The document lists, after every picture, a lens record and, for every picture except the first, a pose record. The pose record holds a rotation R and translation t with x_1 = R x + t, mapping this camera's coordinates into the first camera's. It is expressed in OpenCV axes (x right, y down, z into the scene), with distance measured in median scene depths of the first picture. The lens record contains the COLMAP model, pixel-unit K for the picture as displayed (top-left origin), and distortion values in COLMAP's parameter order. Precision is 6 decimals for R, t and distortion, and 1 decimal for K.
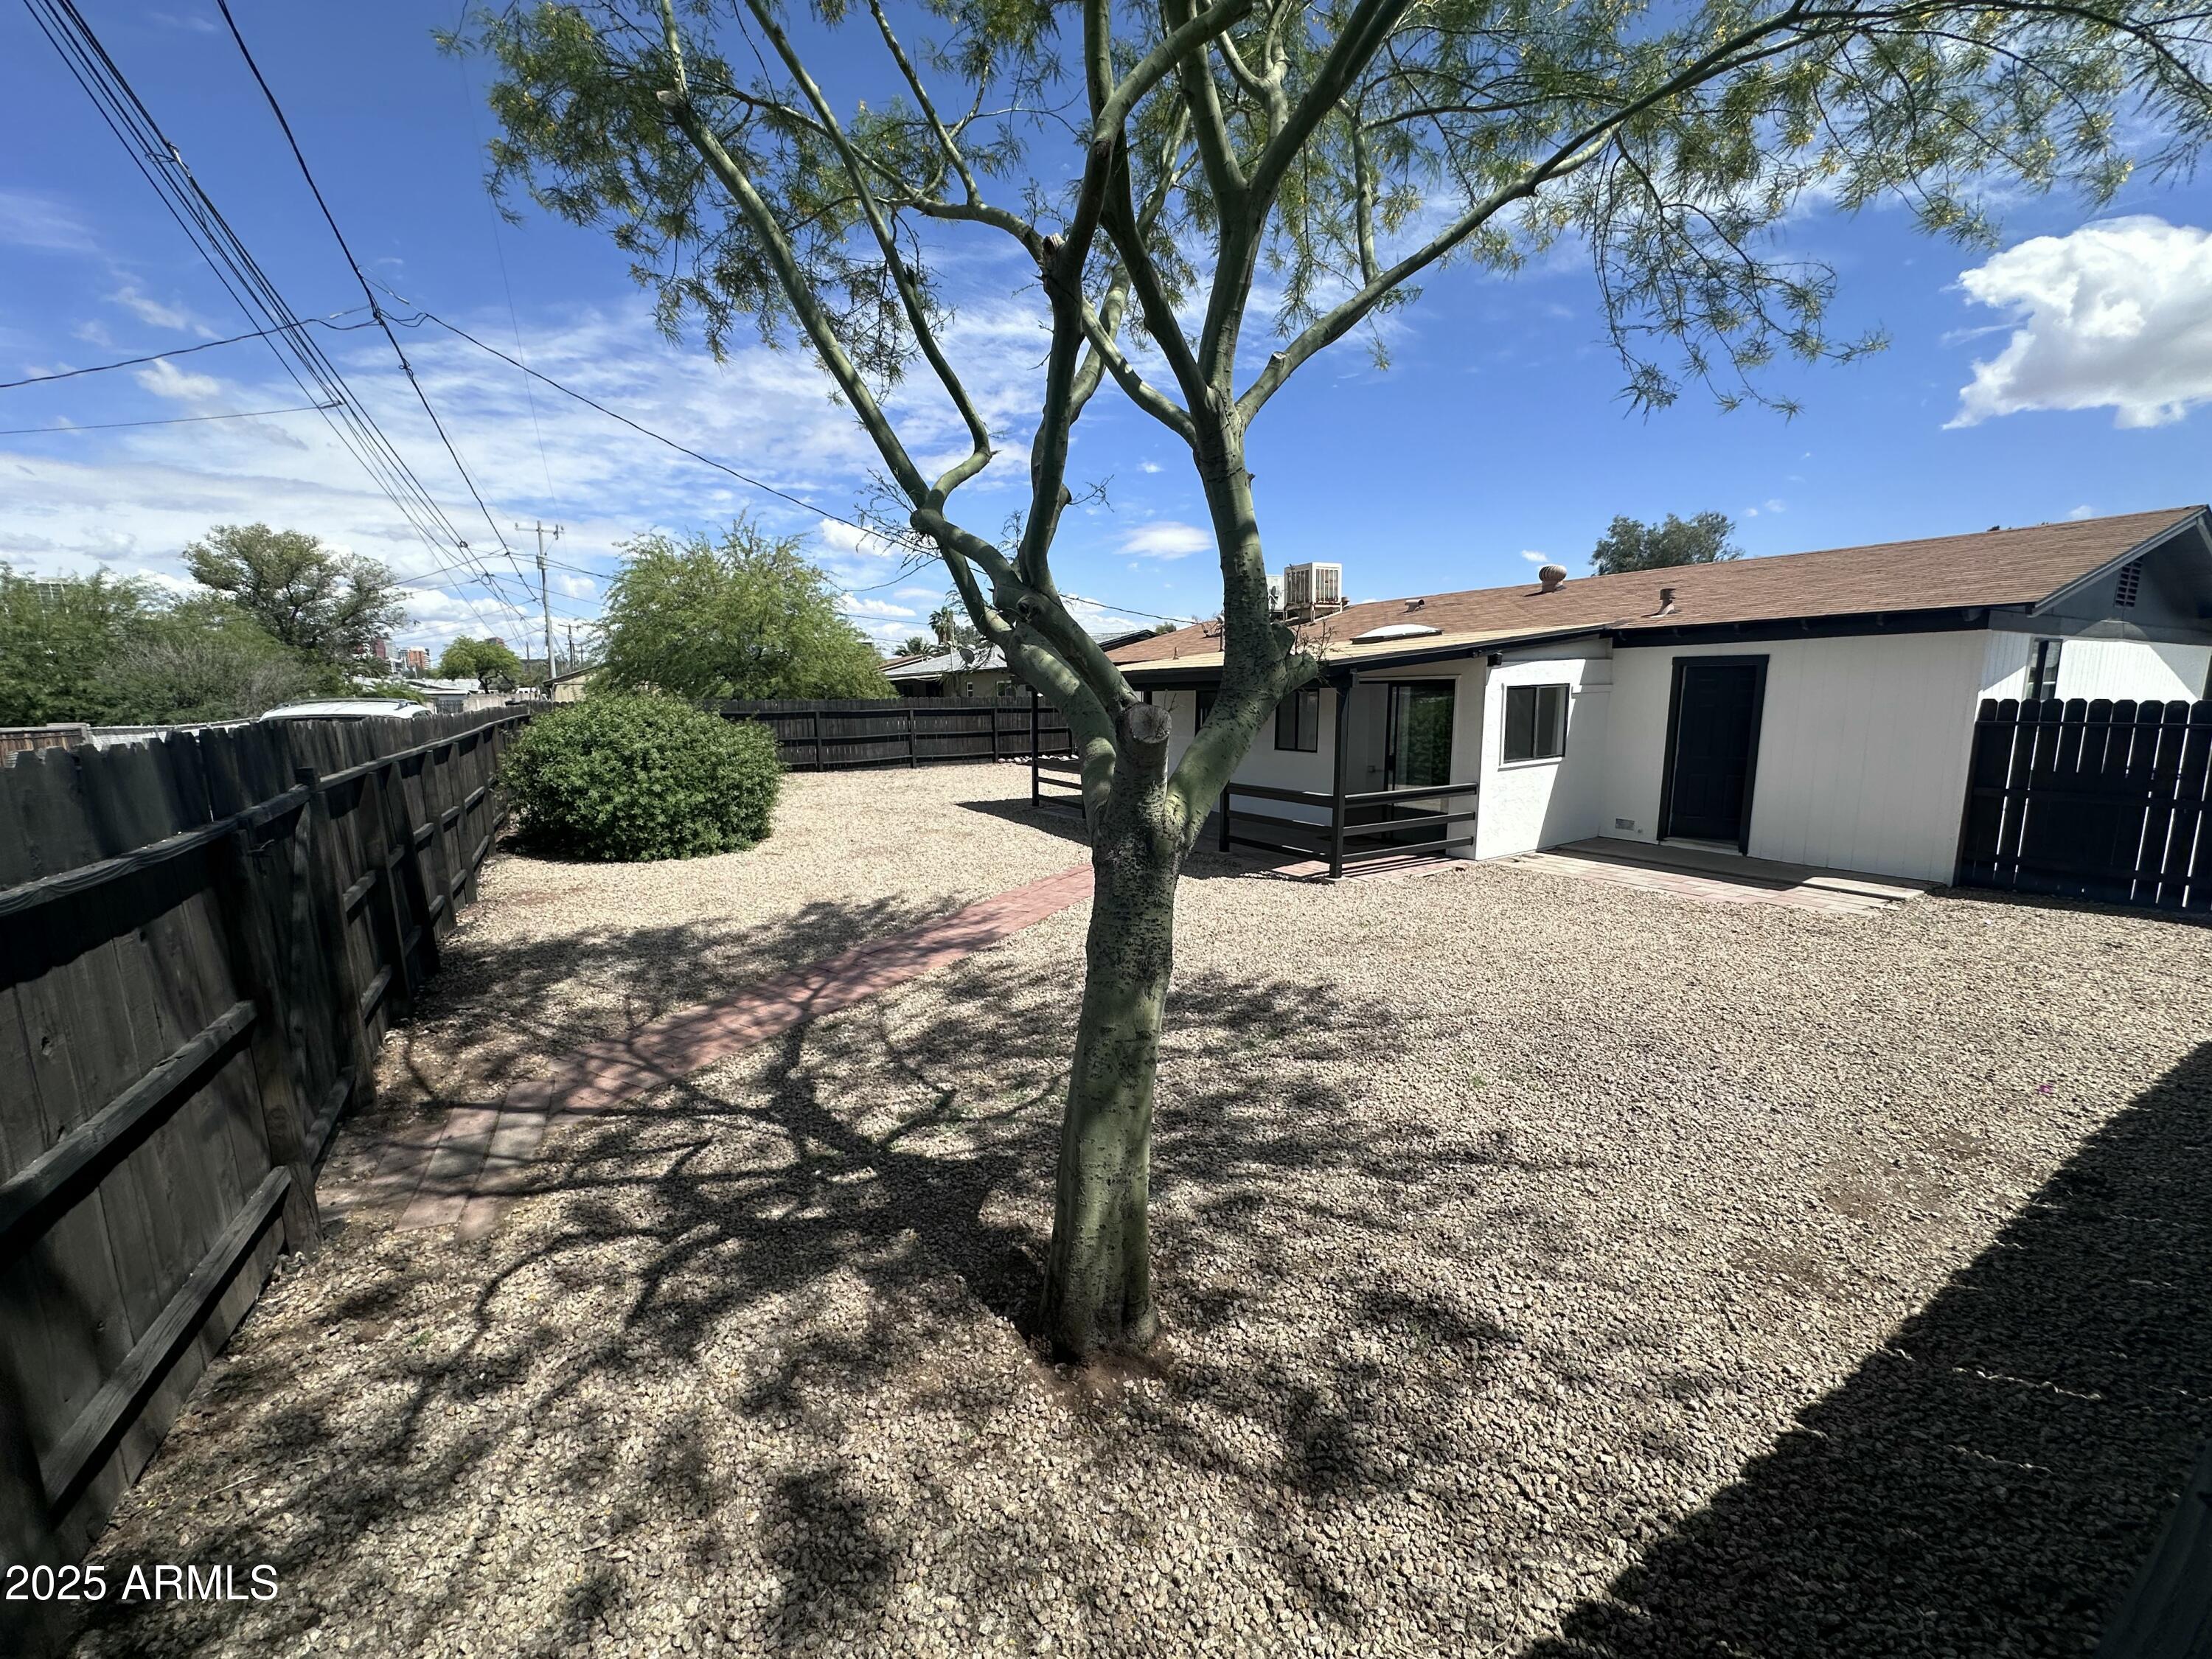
lens RADIAL K [[886.5, 0, 1099.5], [0, 886.5, 830.7], [0, 0, 1]] dist [-0.000466, 0.000394]
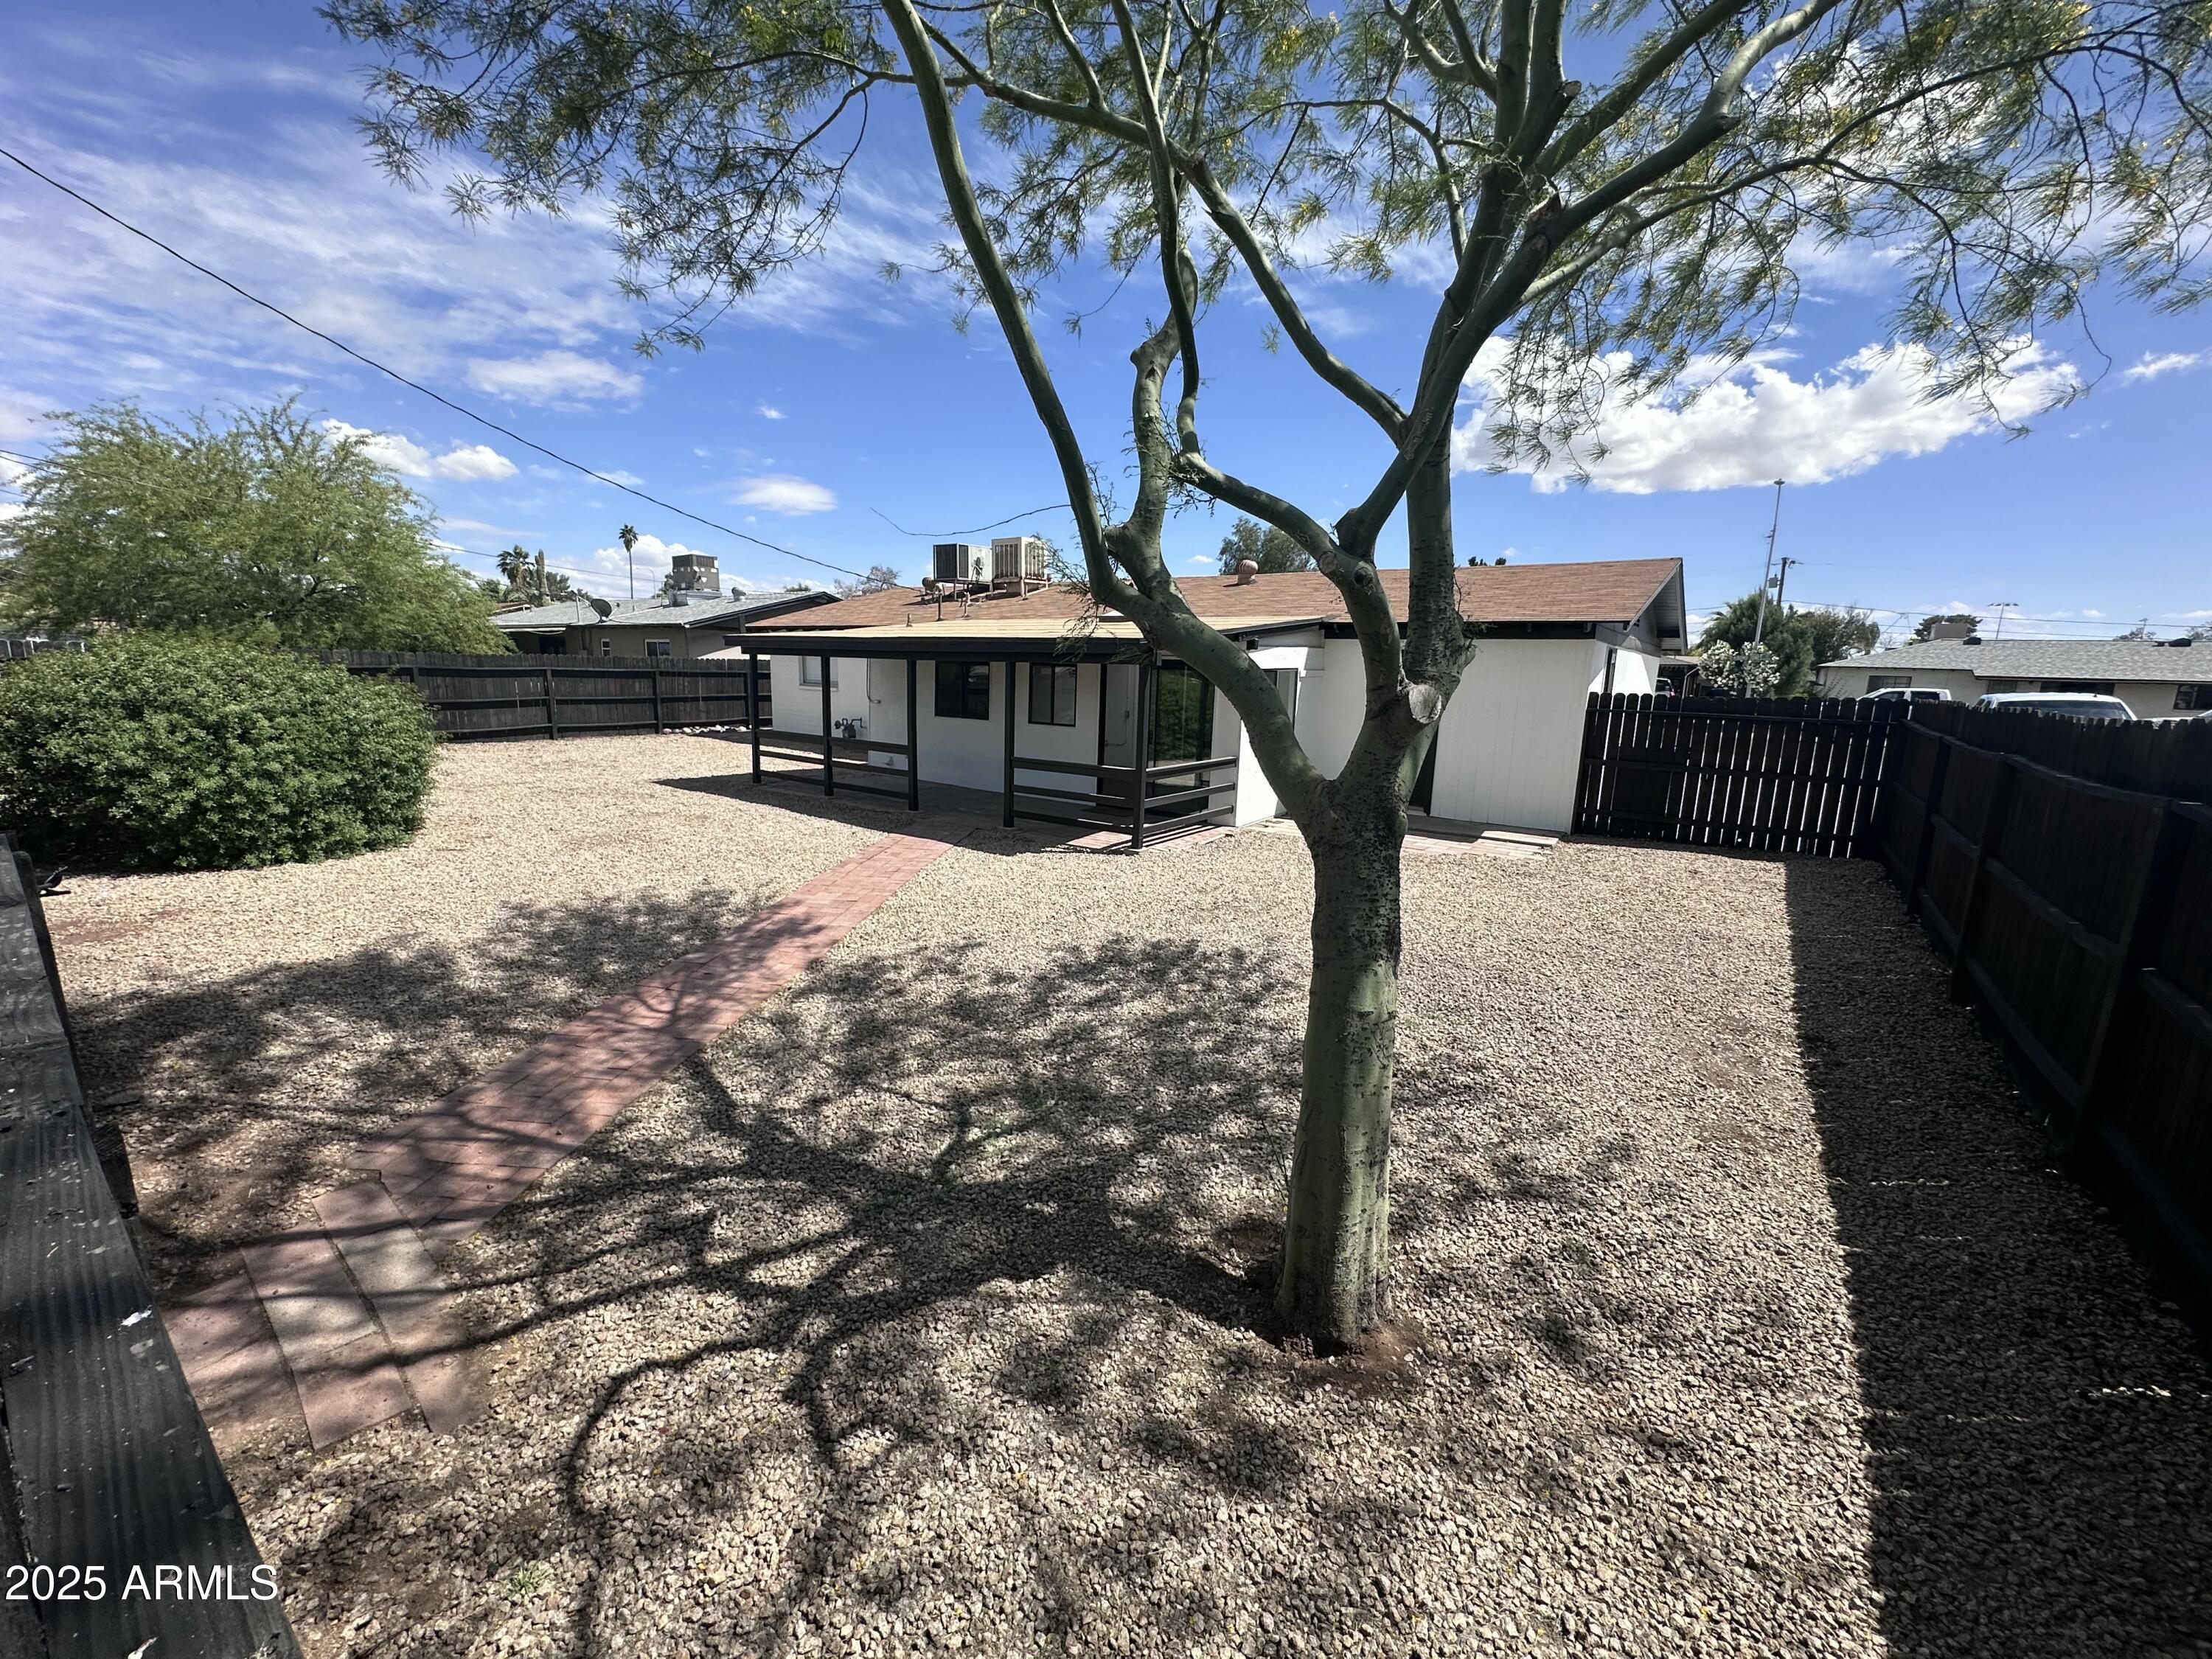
lens RADIAL K [[886.5, 0, 1103.0], [0, 886.5, 836.6], [0, 0, 1]] dist [-0.000466, 0.000394]
pose [[0.916942, -0.039129, 0.397097, -0.161248], [0.023967, 0.998784, 0.043076, -0.005792], [-0.398300, -0.029981, 0.916765, 0.054156]]
